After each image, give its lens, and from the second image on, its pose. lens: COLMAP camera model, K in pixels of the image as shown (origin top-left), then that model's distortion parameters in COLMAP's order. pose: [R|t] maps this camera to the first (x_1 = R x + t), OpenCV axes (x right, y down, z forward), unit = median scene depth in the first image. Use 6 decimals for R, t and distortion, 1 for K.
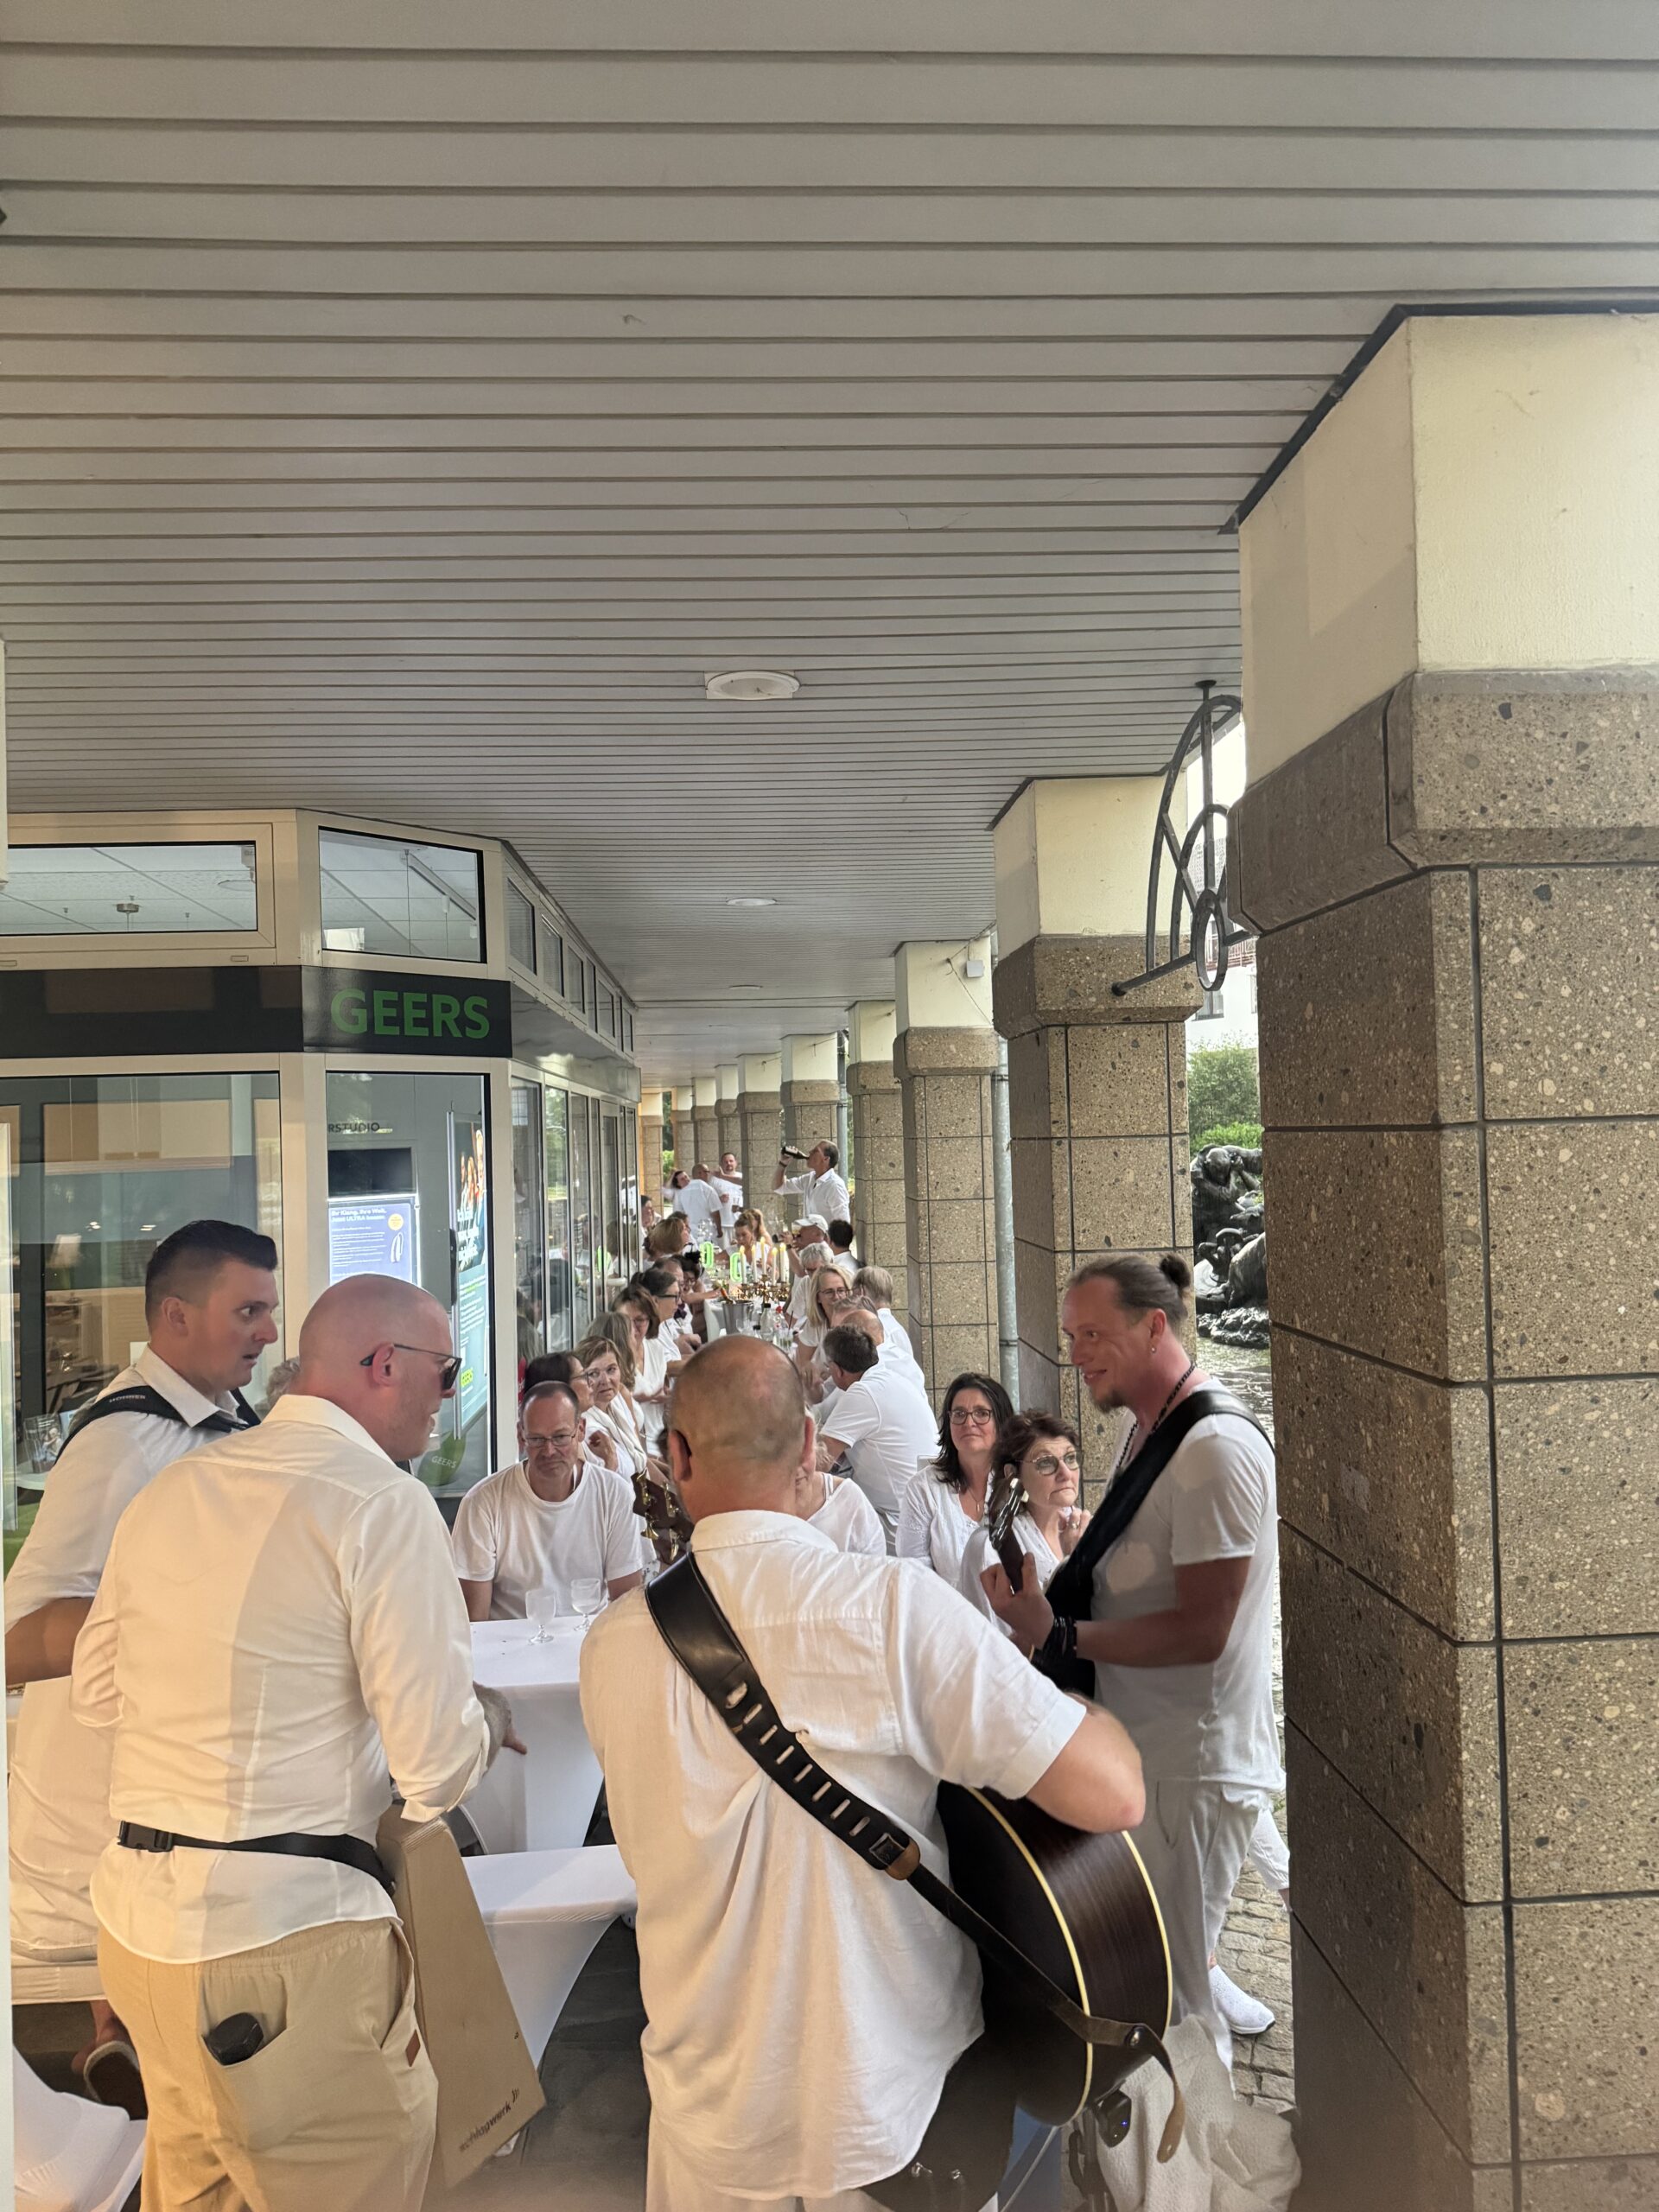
lens RADIAL K [[1550.2, 0, 831.1], [0, 1550.2, 1103.6], [0, 0, 1]] dist [0.007011, -0.002934]
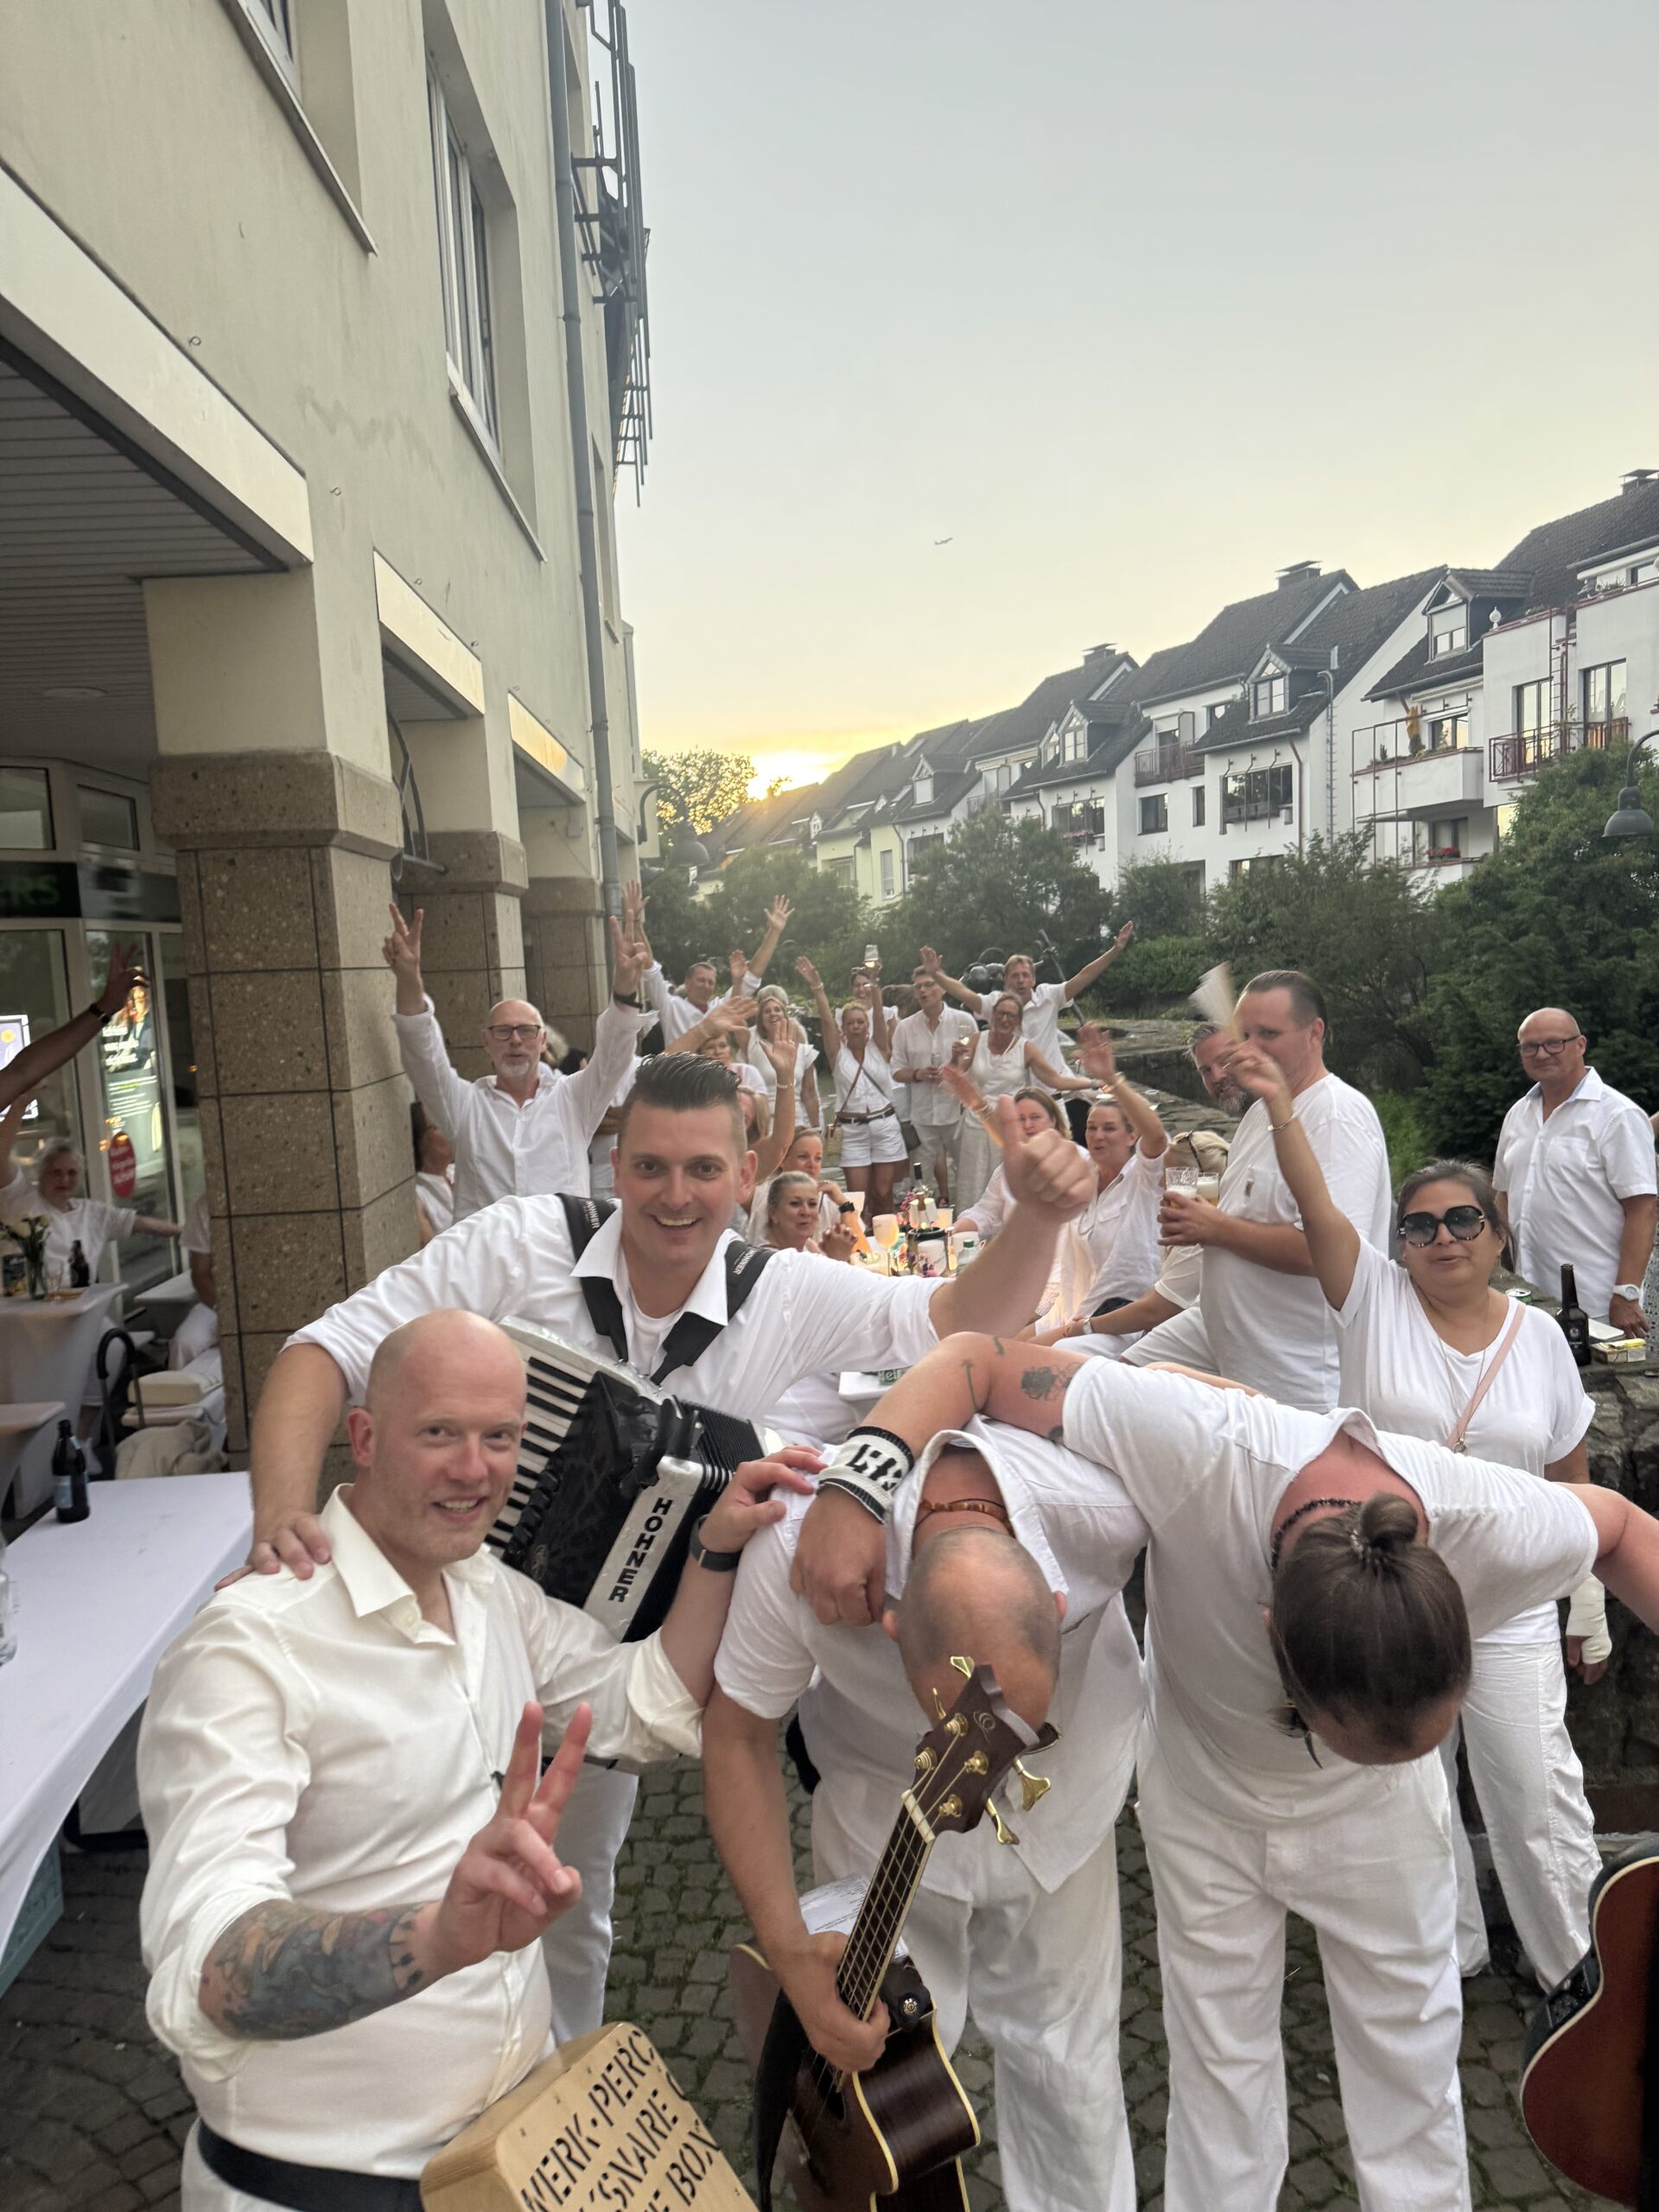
lens RADIAL K [[1550.2, 0, 827.4], [0, 1550.2, 1112.7], [0, 0, 1]] dist [0.007011, -0.002934]
pose [[0.999879, -0.015254, -0.003110, 1.262301], [0.015522, 0.992231, 0.123441, -0.047185], [0.001203, -0.123474, 0.992347, -1.105866]]
